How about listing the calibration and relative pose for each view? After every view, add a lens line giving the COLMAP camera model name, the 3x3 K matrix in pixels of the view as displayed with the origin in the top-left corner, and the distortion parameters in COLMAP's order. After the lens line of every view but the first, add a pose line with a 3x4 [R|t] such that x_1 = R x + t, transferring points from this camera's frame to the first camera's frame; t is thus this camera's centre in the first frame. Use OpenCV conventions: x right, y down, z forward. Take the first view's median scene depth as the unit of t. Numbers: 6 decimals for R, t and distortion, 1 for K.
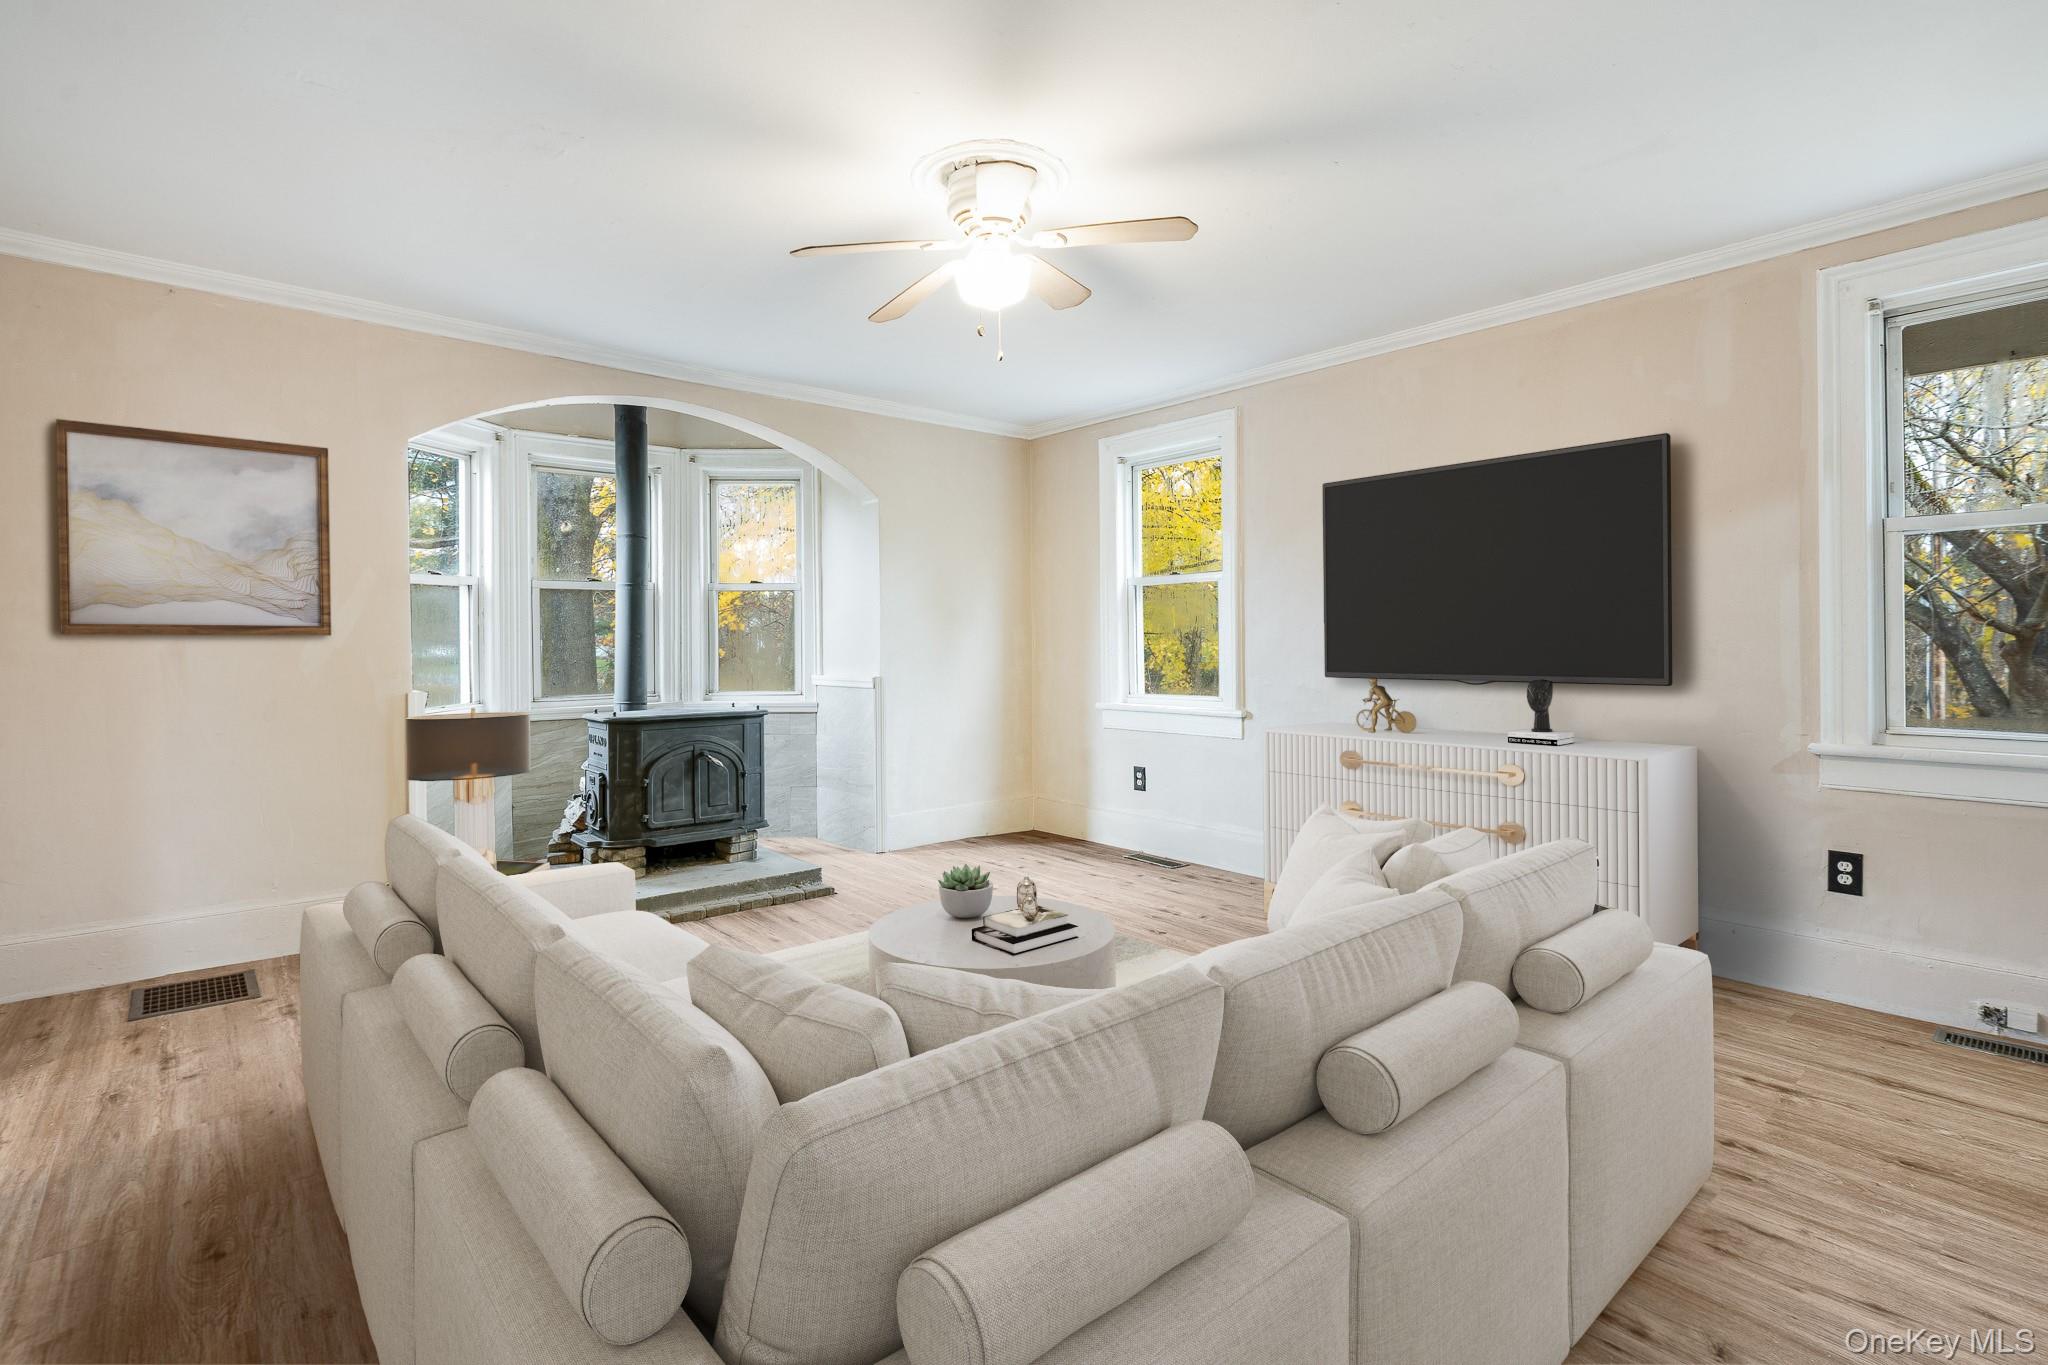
lens RADIAL K [[938.1, 0, 1059.1], [0, 938.1, 646.7], [0, 0, 1]] dist [-0.007471, 0.001988]
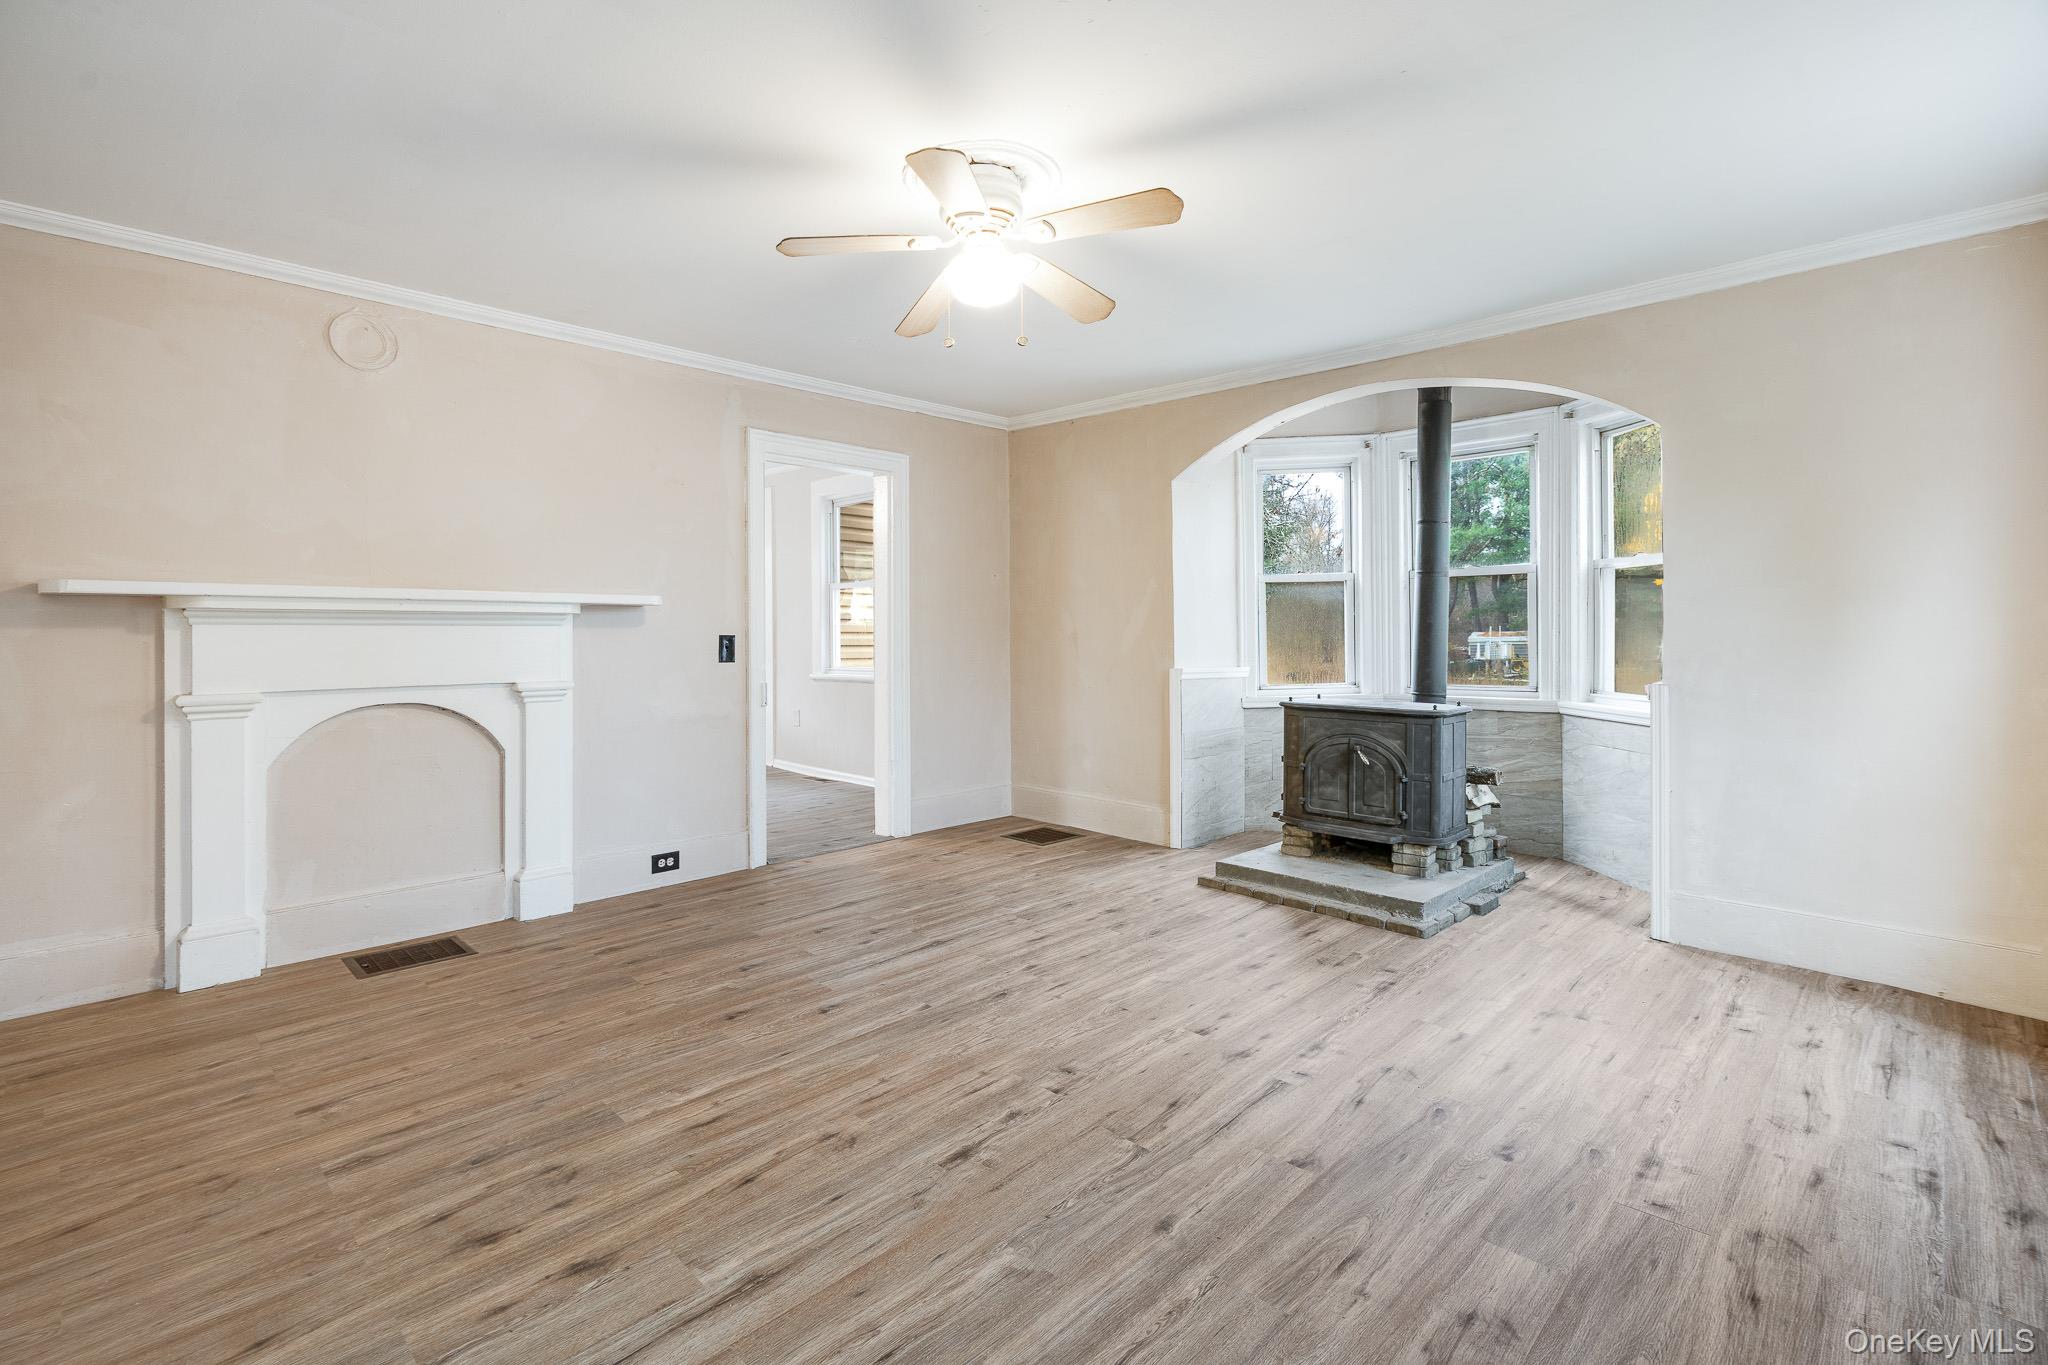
lens RADIAL K [[938.1, 0, 994.0], [0, 938.1, 634.4], [0, 0, 1]] dist [-0.007471, 0.001988]
pose [[0.061466, 0.012046, -0.998036, 0.558805], [-0.003508, 0.999924, 0.011853, -0.013586], [0.998103, 0.002772, 0.061504, 0.566631]]
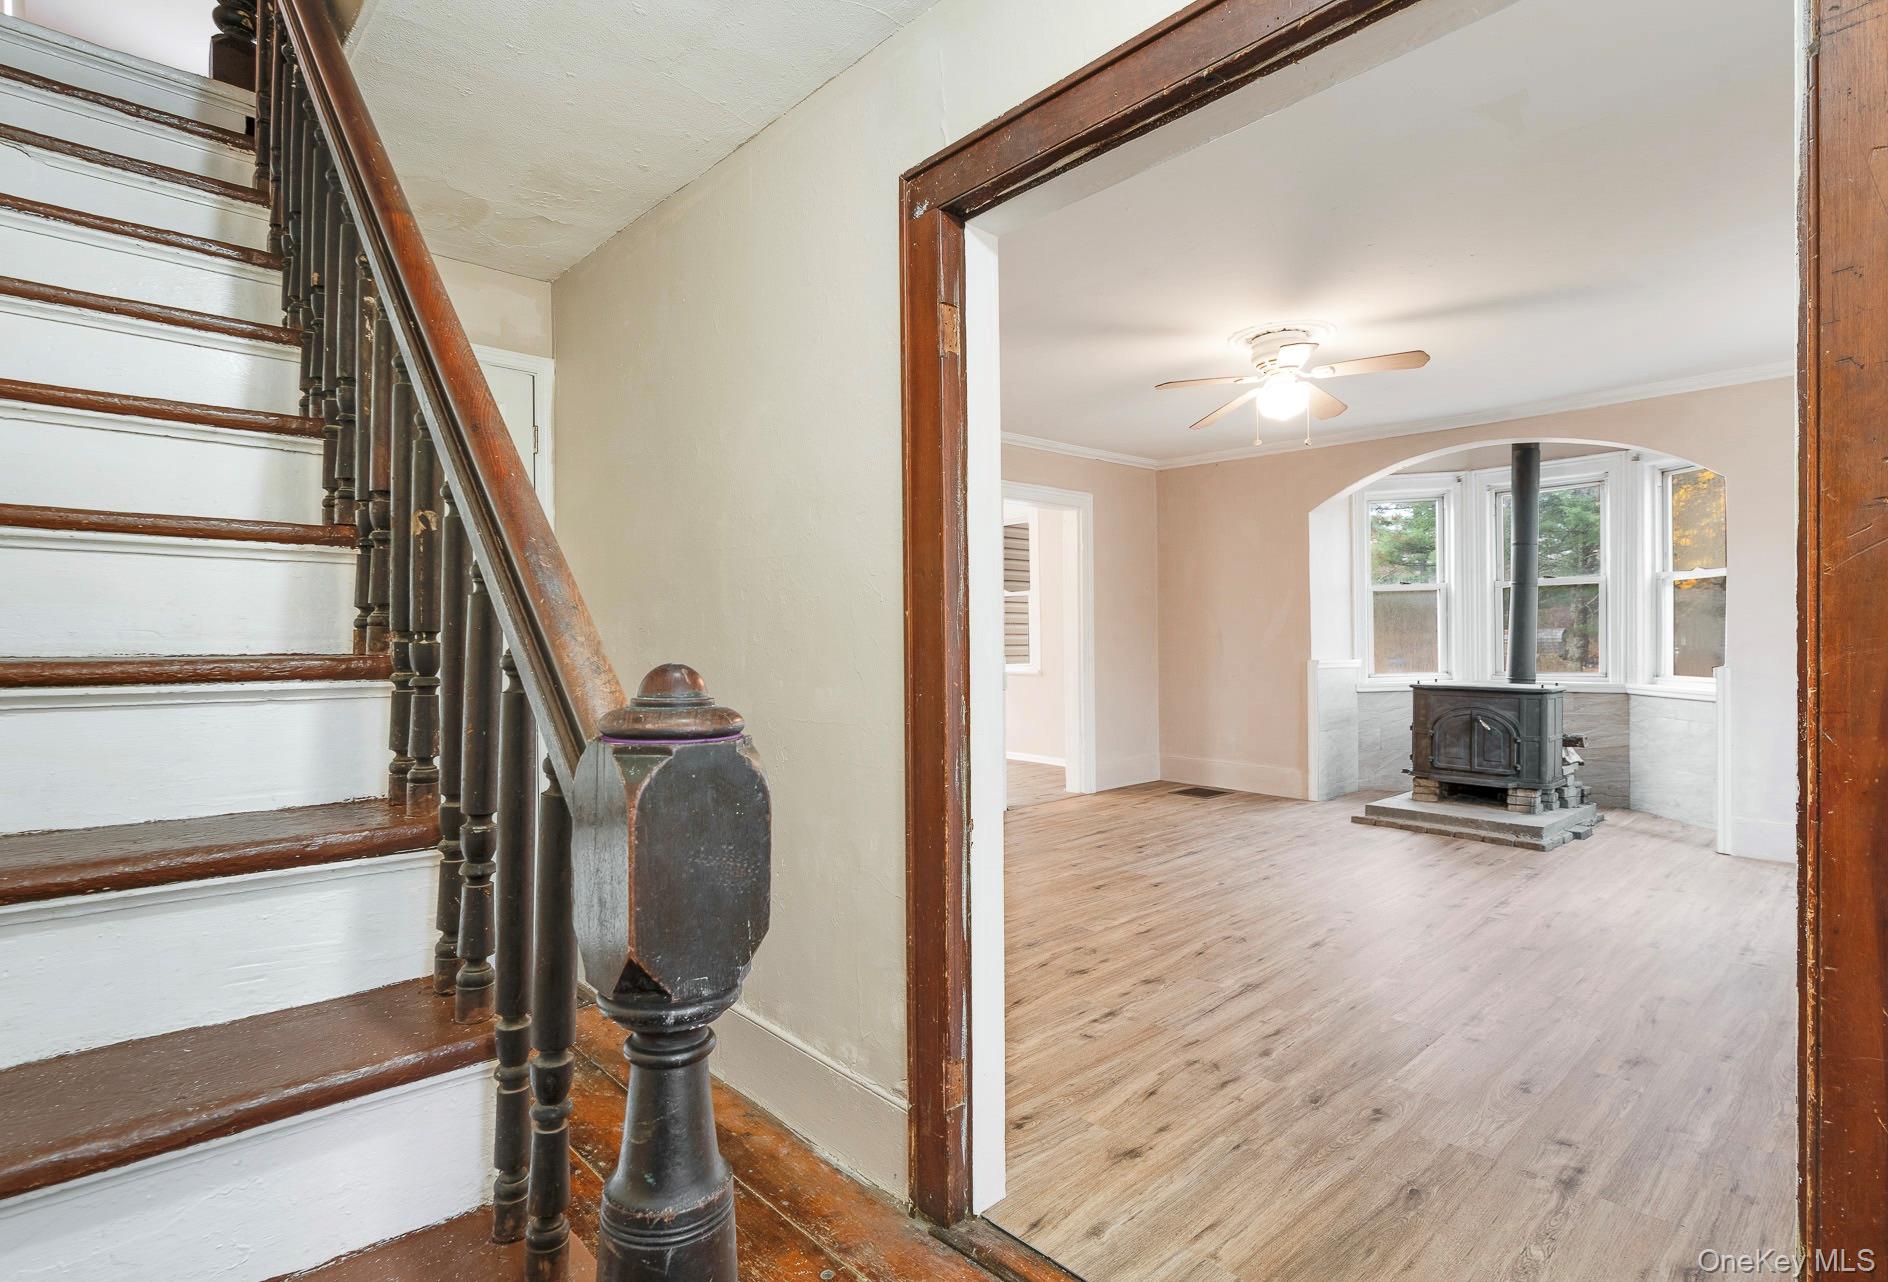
lens RADIAL K [[928.7, 0, 936.8], [0, 928.7, 644.1], [0, 0, 1]] dist [0.002798, 0.000615]
pose [[0.022650, 0.020480, -0.999534, 0.871905], [0.003252, 0.999783, 0.020559, -0.015747], [0.999738, -0.003716, 0.022578, 0.230699]]
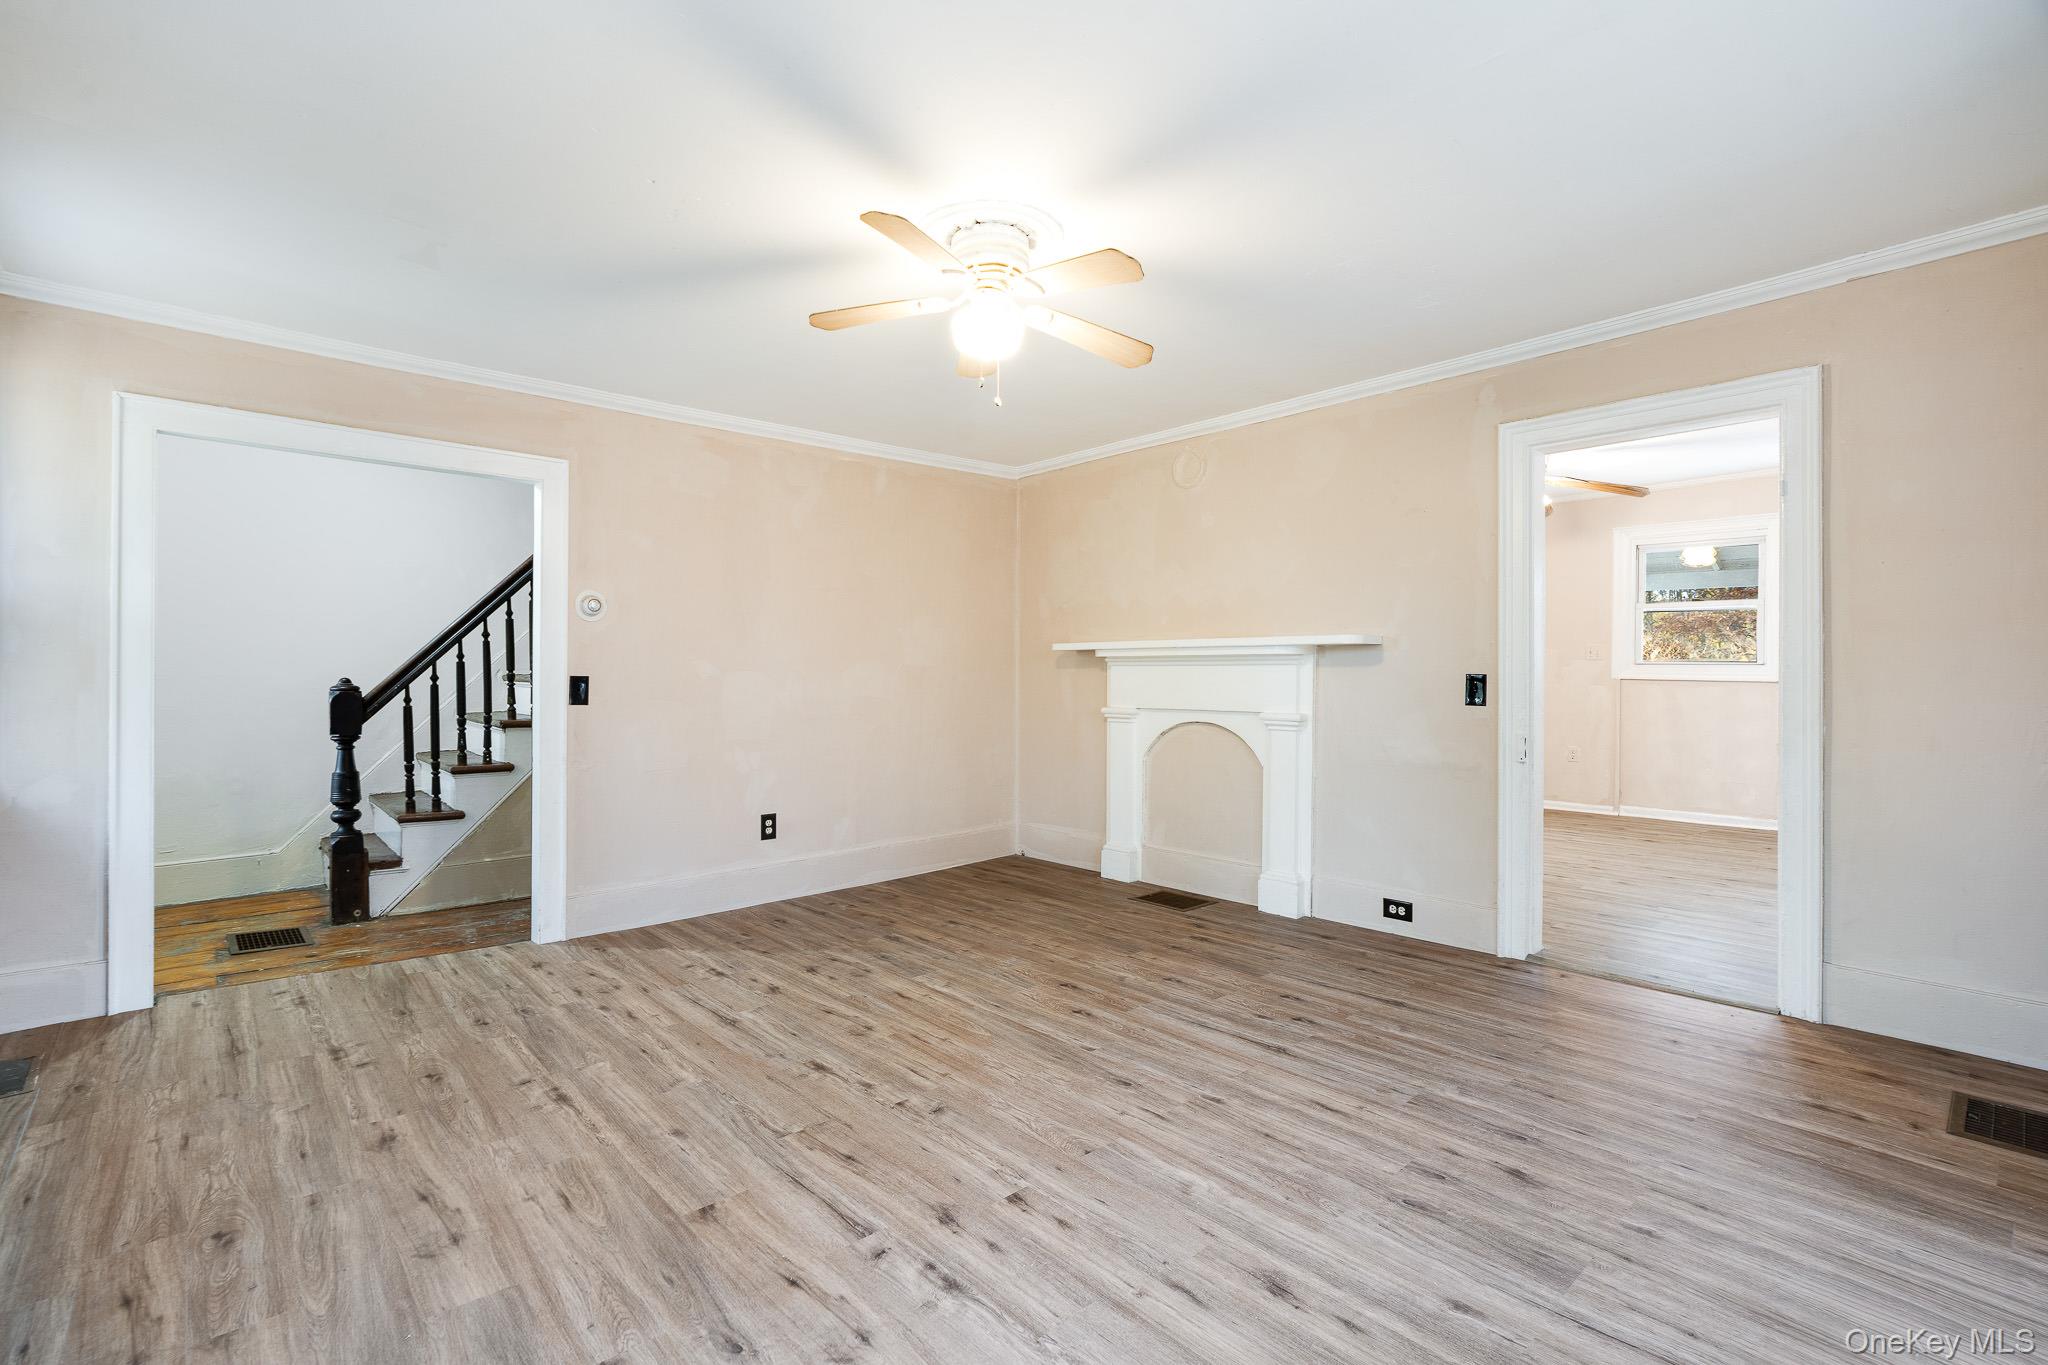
lens RADIAL K [[938.1, 0, 1033.6], [0, 938.1, 669.5], [0, 0, 1]] dist [-0.007471, 0.001988]
pose [[-0.999840, 0.011410, -0.013748, -0.071543], [0.011397, 0.999935, 0.000987, -0.009051], [0.013758, 0.000831, -0.999905, 1.231104]]
